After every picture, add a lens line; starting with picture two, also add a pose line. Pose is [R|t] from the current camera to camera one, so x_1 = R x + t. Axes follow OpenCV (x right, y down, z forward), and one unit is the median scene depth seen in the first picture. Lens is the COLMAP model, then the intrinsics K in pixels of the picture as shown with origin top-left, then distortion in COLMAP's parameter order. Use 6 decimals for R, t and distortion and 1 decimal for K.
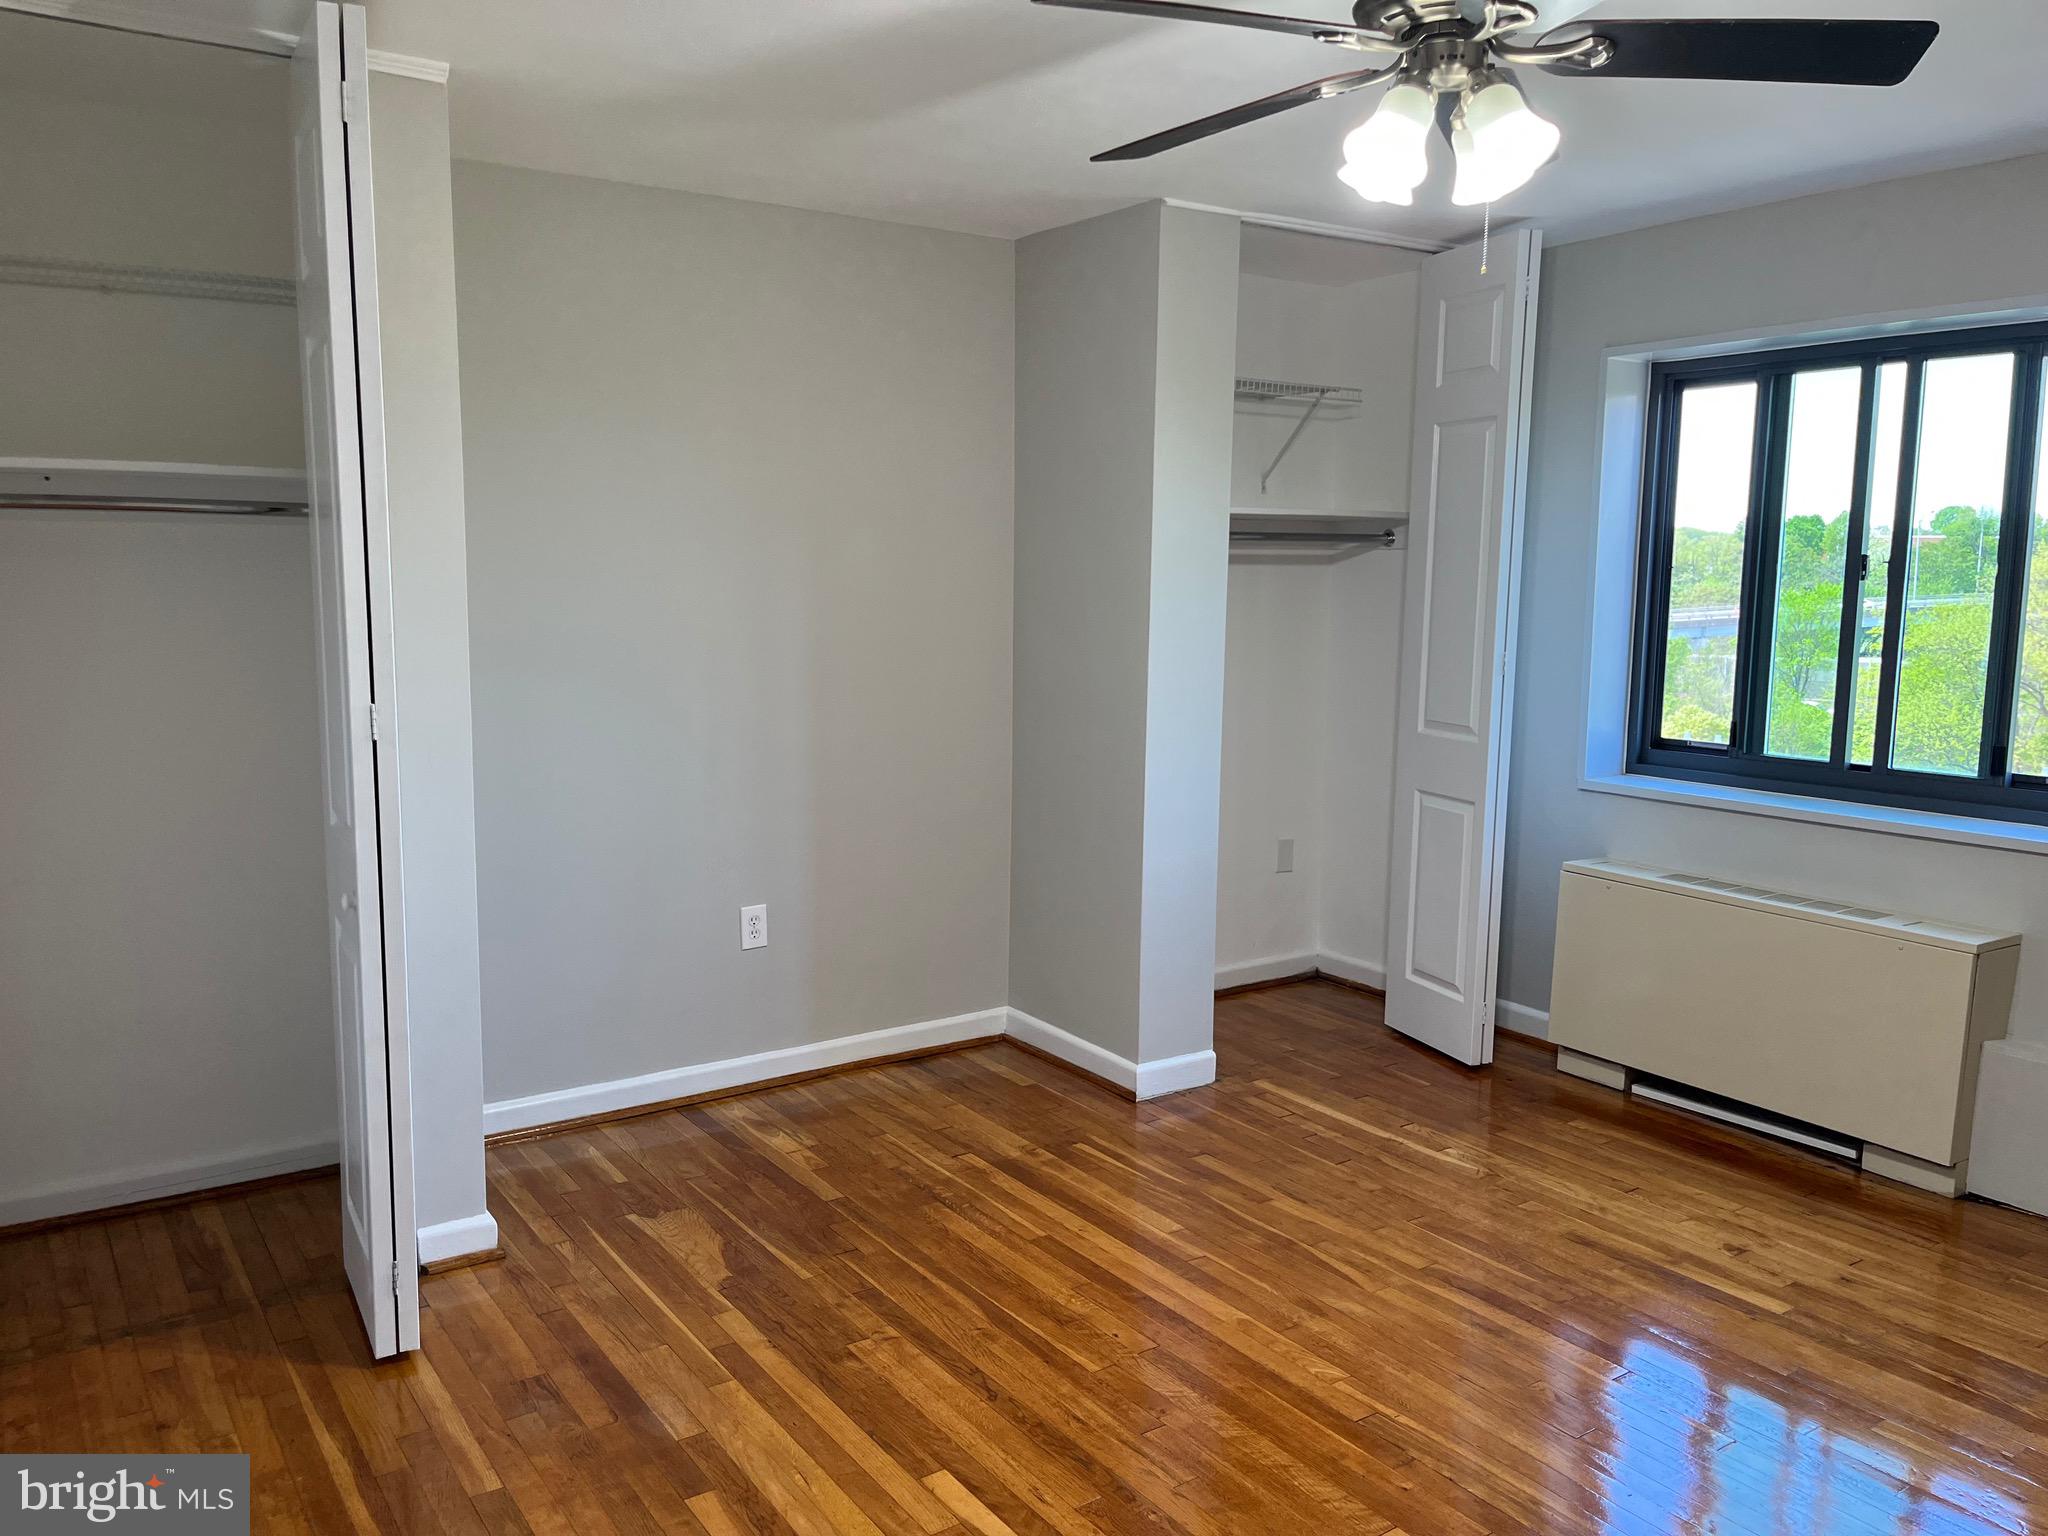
lens RADIAL K [[1537.2, 0, 1026.3], [0, 1537.2, 764.0], [0, 0, 1]] dist [0.014670, -0.006322]
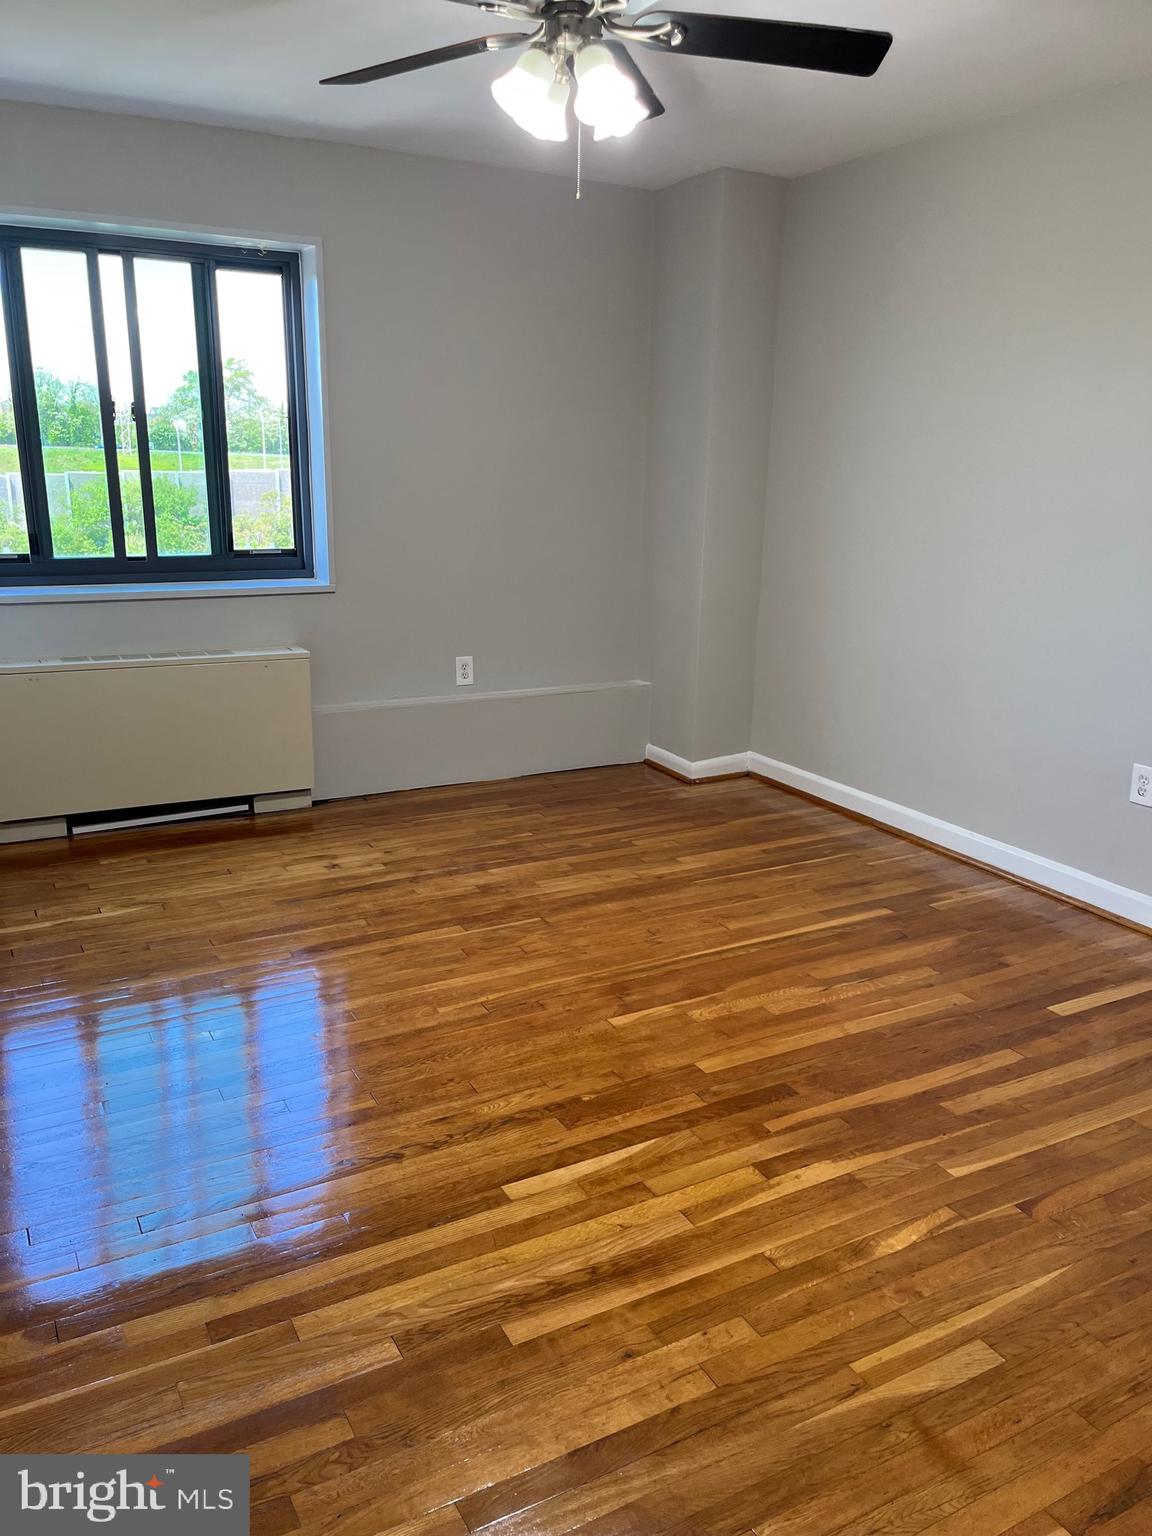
lens RADIAL K [[1152.9, 0, 568.1], [0, 1152.9, 776.6], [0, 0, 1]] dist [0.014670, -0.006322]
pose [[0.122099, -0.277977, 0.952796, -0.517286], [0.106269, 0.958122, 0.265913, -0.049945], [-0.986812, 0.068785, 0.146526, 0.508771]]
